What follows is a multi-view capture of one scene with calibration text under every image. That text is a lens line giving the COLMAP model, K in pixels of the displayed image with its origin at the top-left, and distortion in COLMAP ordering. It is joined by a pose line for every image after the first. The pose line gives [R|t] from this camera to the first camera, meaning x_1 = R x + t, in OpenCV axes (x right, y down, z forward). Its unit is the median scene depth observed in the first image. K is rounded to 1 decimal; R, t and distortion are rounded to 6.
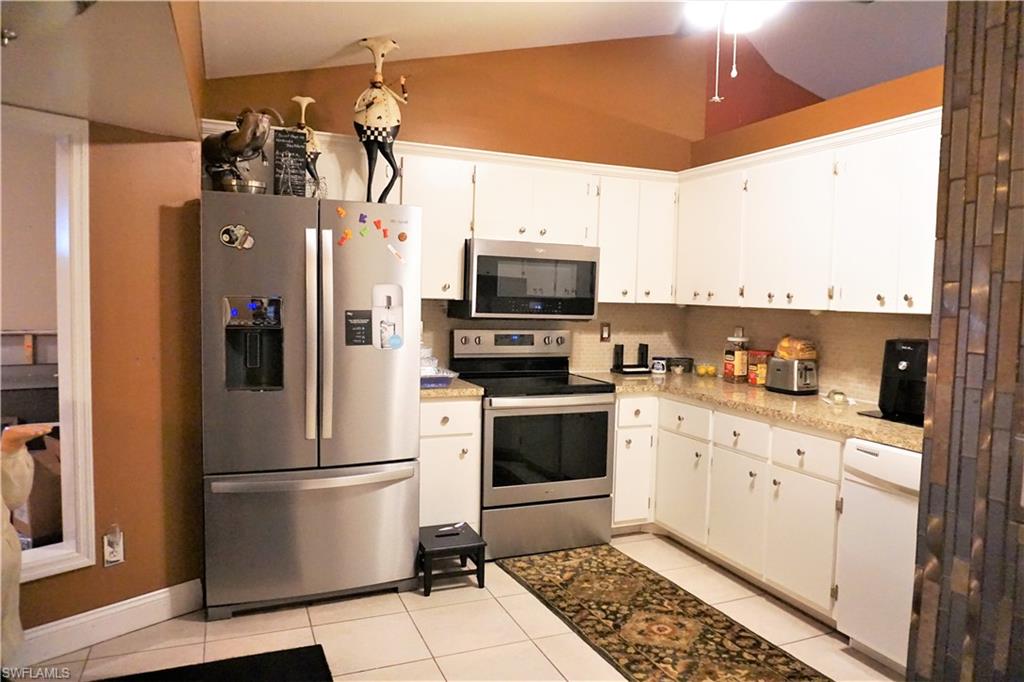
lens RADIAL K [[694.4, 0, 513.8], [0, 694.4, 342.1], [0, 0, 1]] dist [-0.043579, 0.023169]
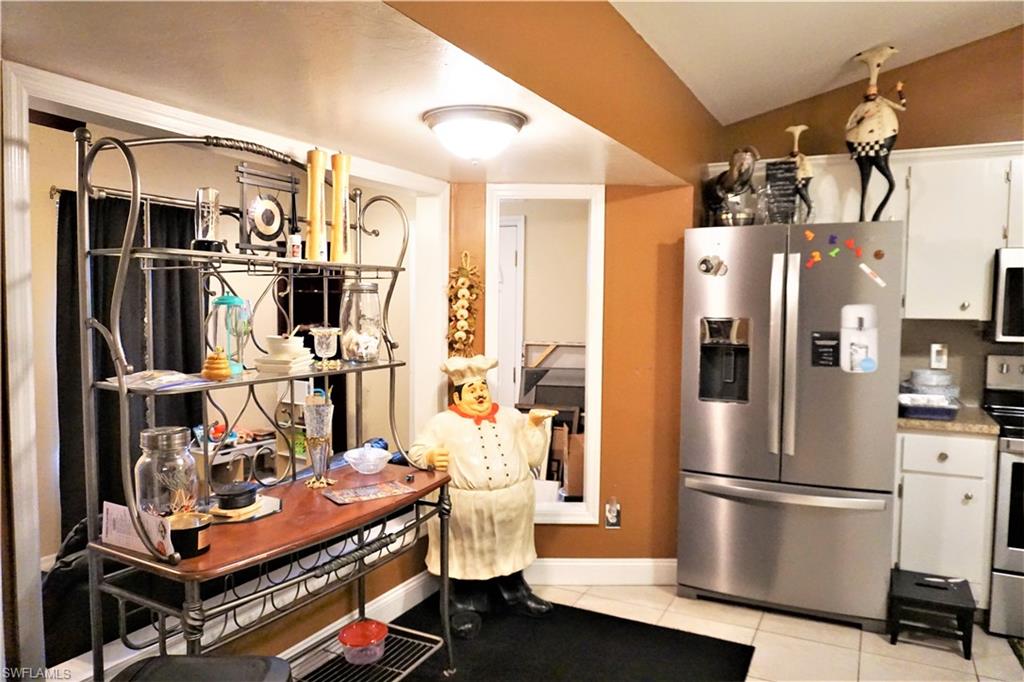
lens RADIAL K [[694.4, 0, 516.7], [0, 694.4, 341.4], [0, 0, 1]] dist [-0.043579, 0.023169]
pose [[0.635624, 0.023935, -0.771627, 0.238021], [-0.043185, 0.999057, -0.004584, -0.007595], [0.770790, 0.036236, 0.636058, 0.023293]]
